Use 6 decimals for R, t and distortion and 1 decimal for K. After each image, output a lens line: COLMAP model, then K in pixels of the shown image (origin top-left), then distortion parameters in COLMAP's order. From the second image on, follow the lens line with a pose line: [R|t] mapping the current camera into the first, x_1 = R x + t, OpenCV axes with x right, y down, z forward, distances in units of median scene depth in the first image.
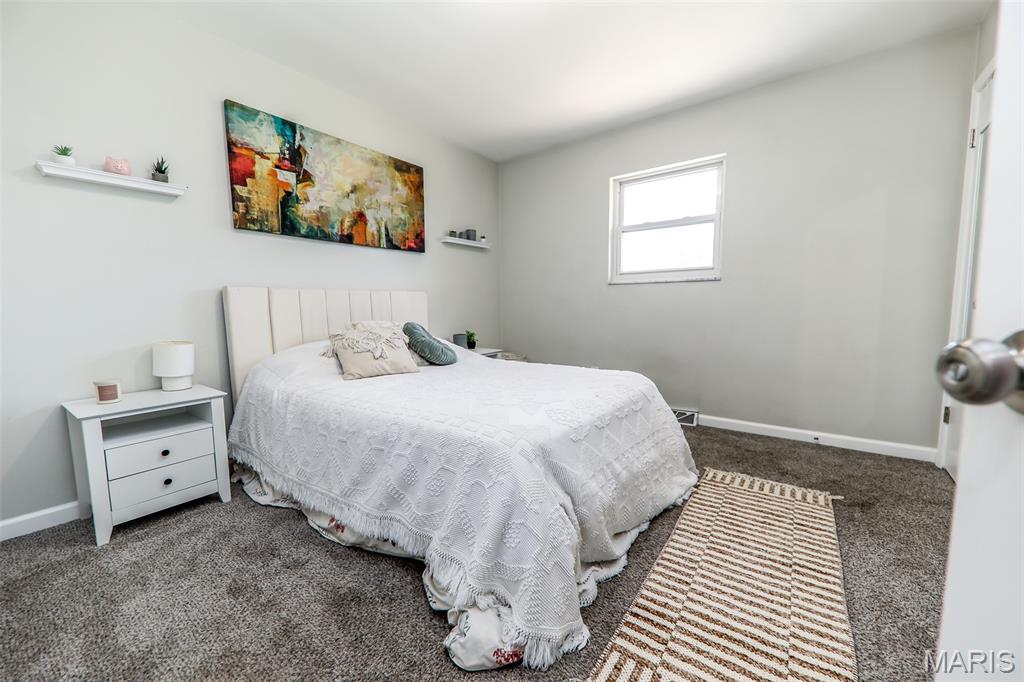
lens RADIAL K [[399.1, 0, 512.5], [0, 399.1, 344.1], [0, 0, 1]] dist [0.001382, -0.000058]
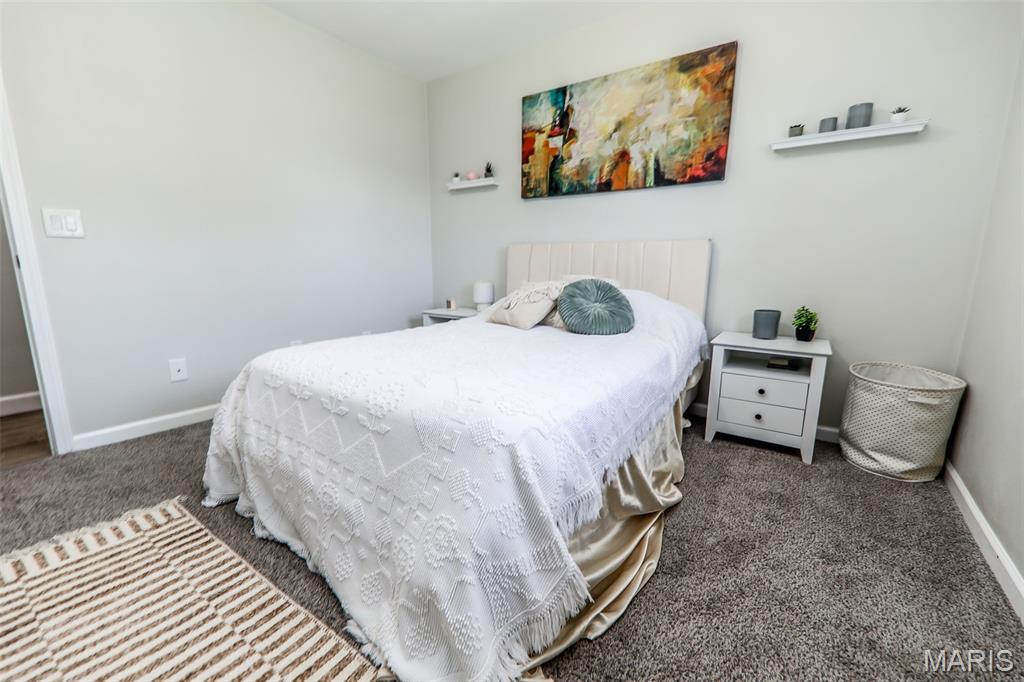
lens RADIAL K [[399.1, 0, 512.5], [0, 399.1, 344.1], [0, 0, 1]] dist [0.001382, -0.000058]
pose [[0.025409, 0.216995, -0.975842, 0.583215], [-0.103408, 0.971491, 0.213335, -0.080761], [0.994314, 0.095489, 0.047124, 0.776183]]
